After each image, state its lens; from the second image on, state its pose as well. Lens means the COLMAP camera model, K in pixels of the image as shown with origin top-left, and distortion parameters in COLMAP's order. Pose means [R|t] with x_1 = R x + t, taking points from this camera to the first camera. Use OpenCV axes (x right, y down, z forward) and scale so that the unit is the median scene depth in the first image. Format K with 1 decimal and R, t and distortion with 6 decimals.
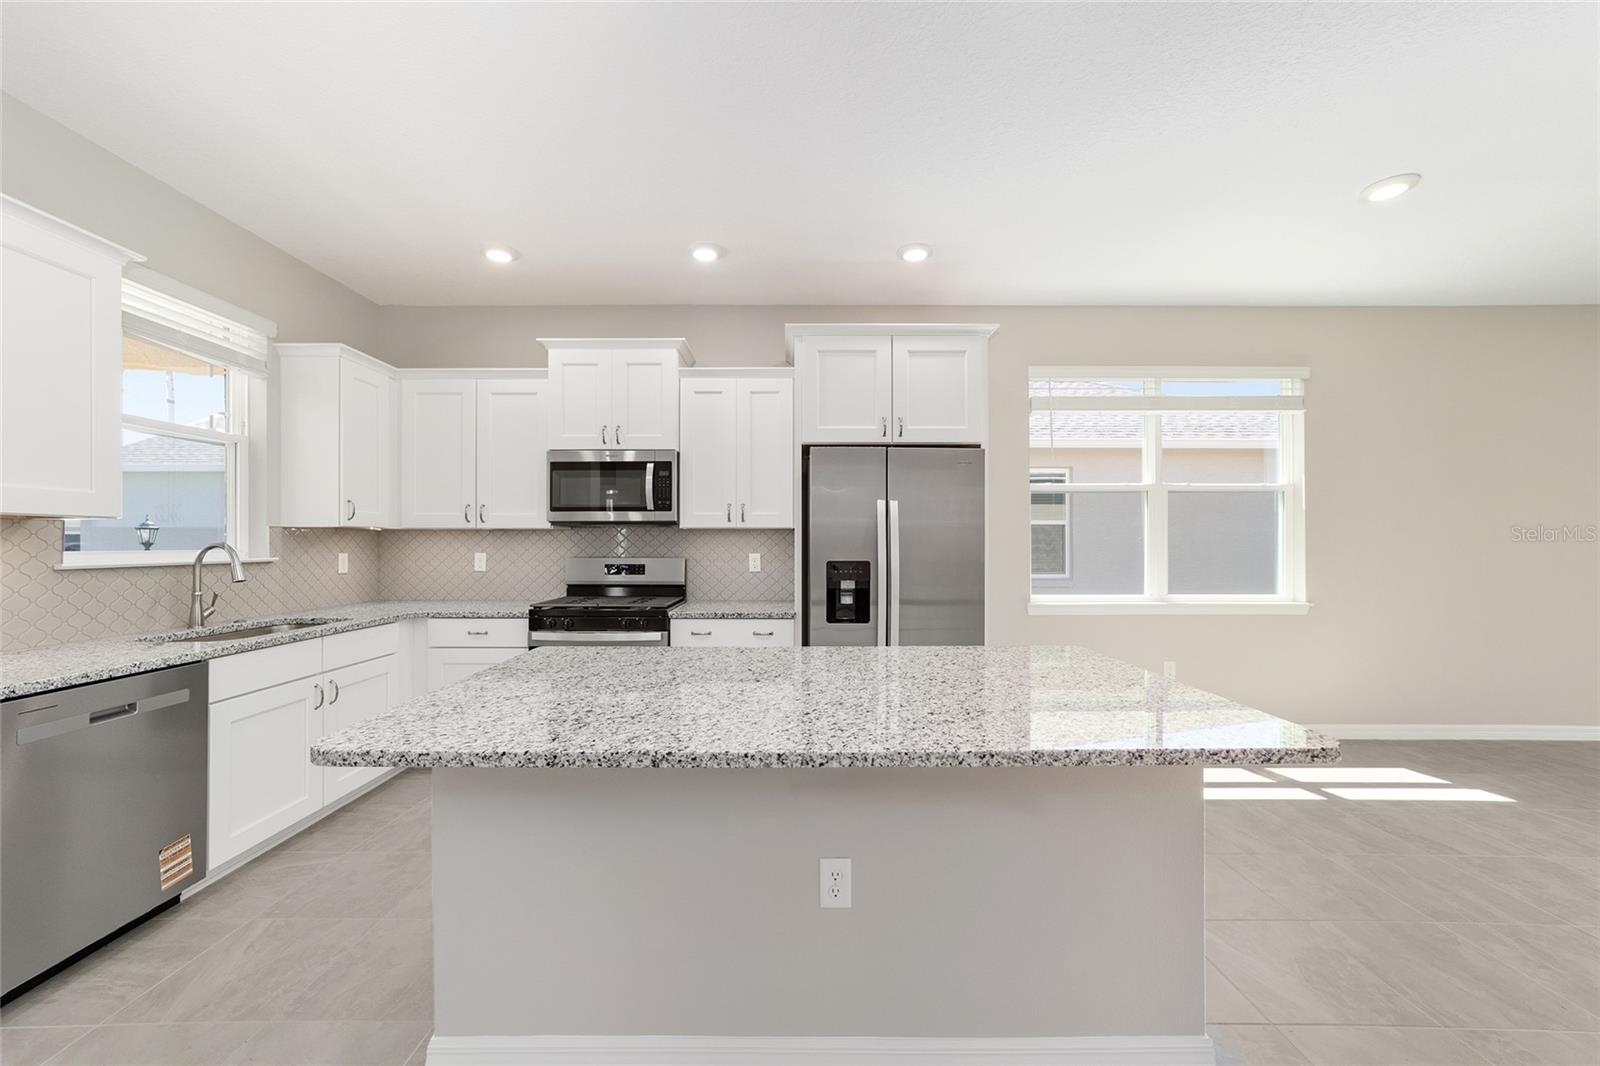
lens RADIAL K [[615.9, 0, 793.5], [0, 615.9, 541.4], [0, 0, 1]] dist [-0.016959, 0.009772]
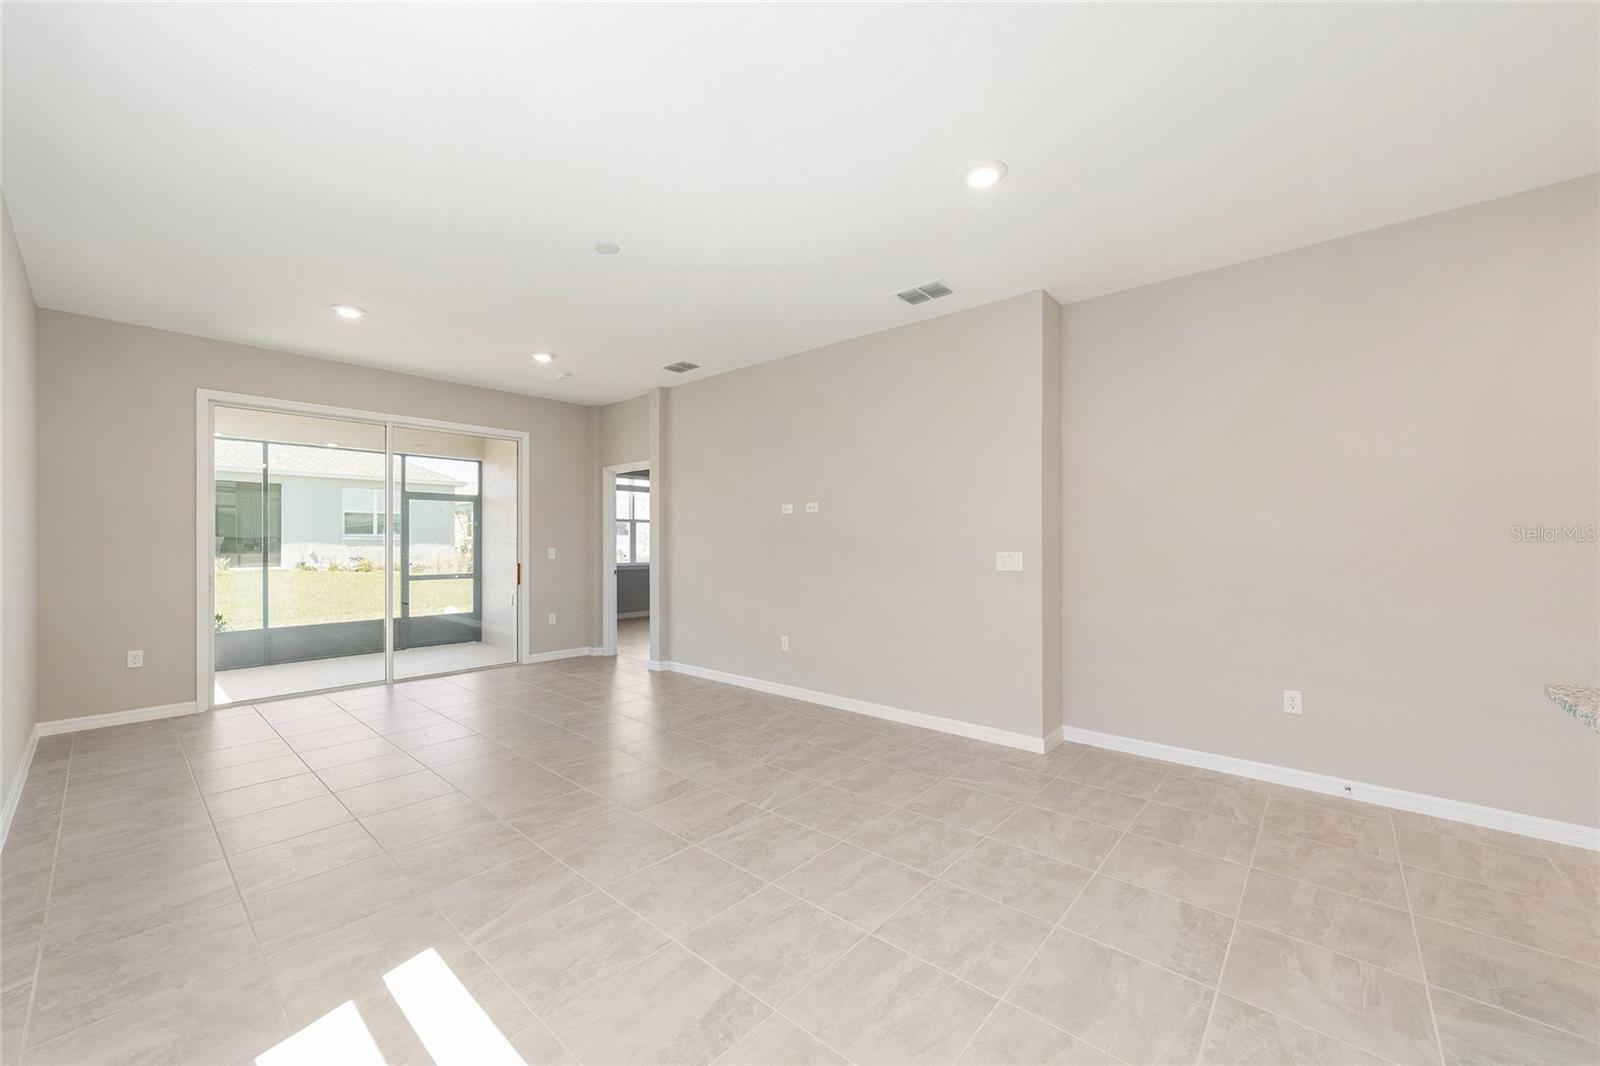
lens RADIAL K [[615.9, 0, 793.5], [0, 615.9, 541.4], [0, 0, 1]] dist [-0.016959, 0.009772]
pose [[-0.750783, 0.000111, 0.660549, 0.437874], [-0.001393, 0.999997, -0.001751, 0.001324], [-0.660548, -0.002235, -0.750781, 1.114559]]
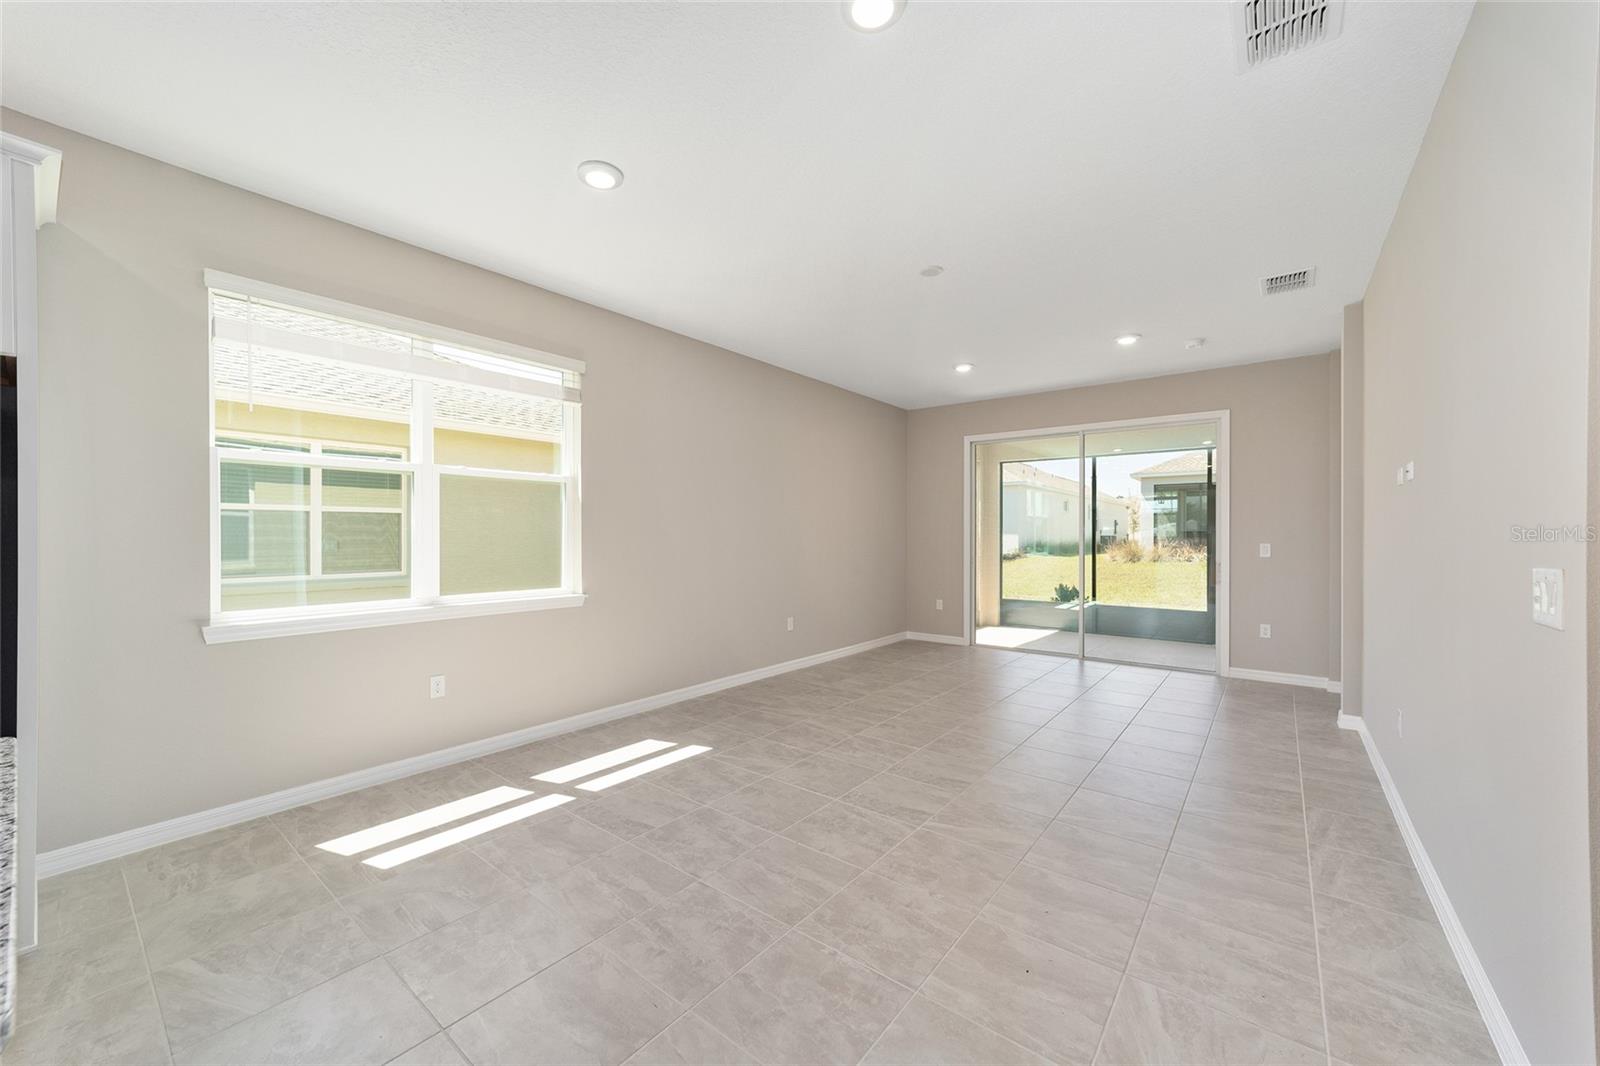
lens RADIAL K [[612.6, 0, 795.3], [0, 612.6, 536.1], [0, 0, 1]] dist [-0.005193, 0.000275]
pose [[0.618701, -0.000822, 0.785626, 0.310851], [-0.003383, 0.999987, 0.003710, -0.001307], [-0.785619, -0.004954, 0.618690, 0.114206]]
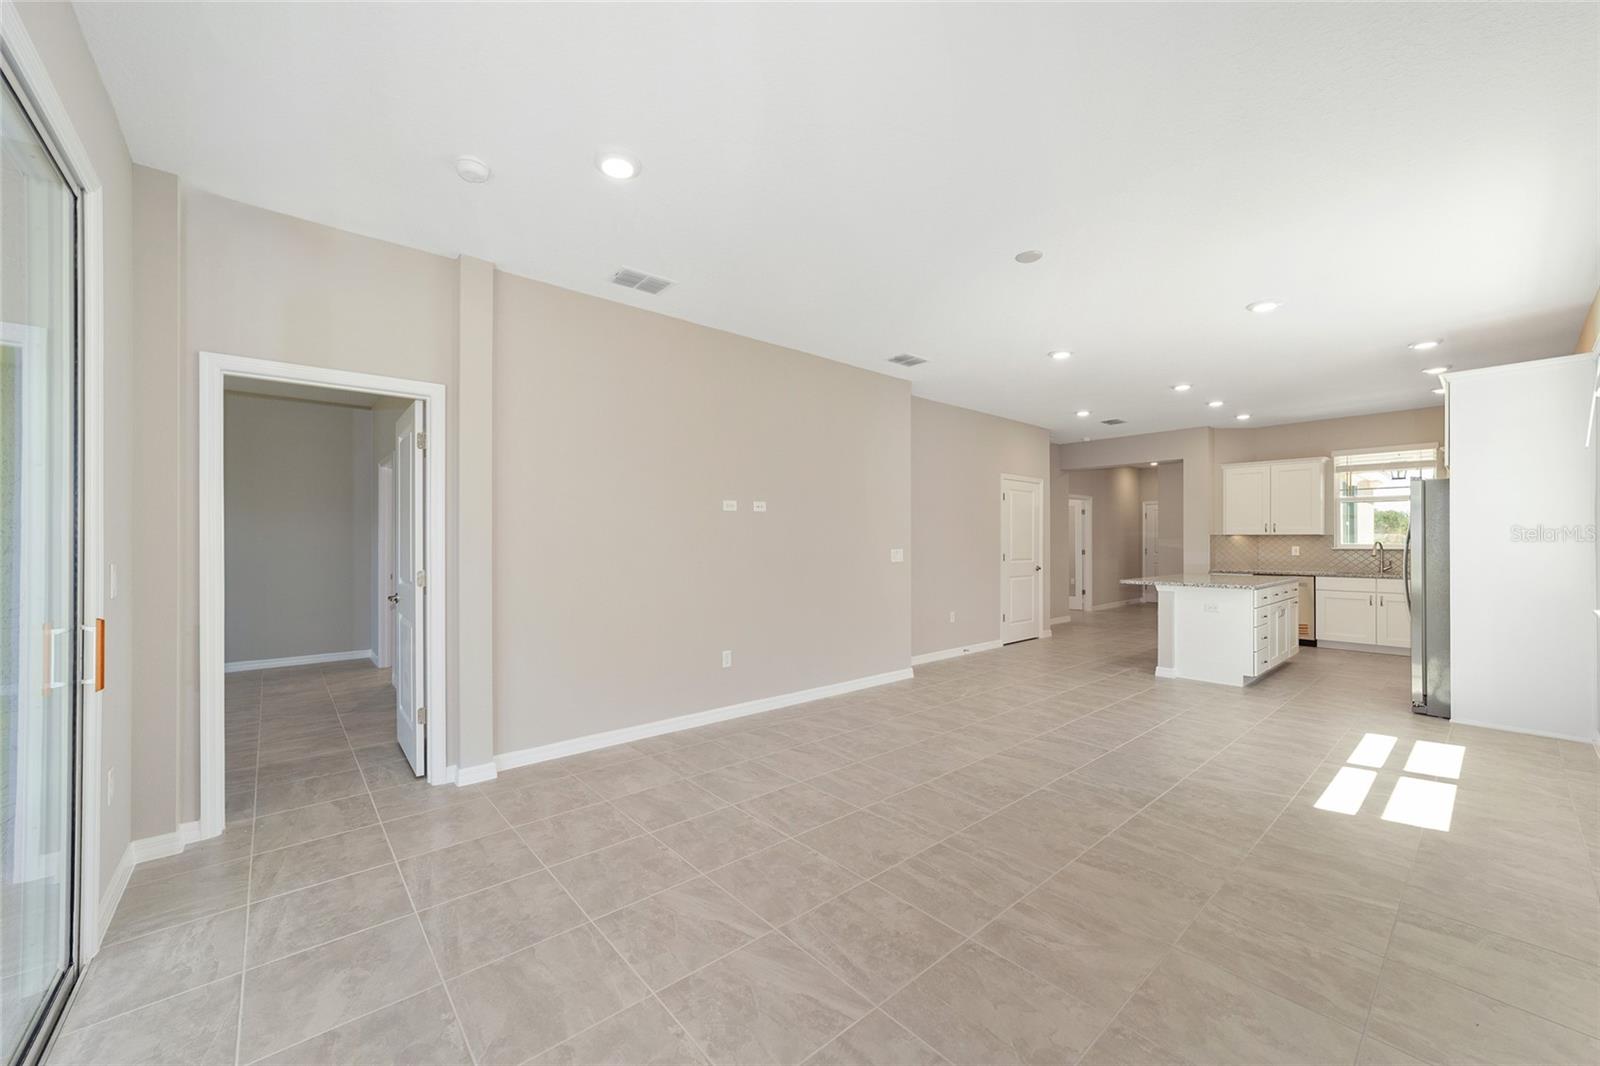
lens RADIAL K [[611.6, 0, 794.1], [0, 611.6, 540.2], [0, 0, 1]] dist [-0.018243, 0.008879]
pose [[-0.757955, -0.001031, -0.652306, 2.220036], [0.002463, 0.999987, -0.004443, 0.000109], [0.652302, -0.004974, -0.757943, 1.082154]]
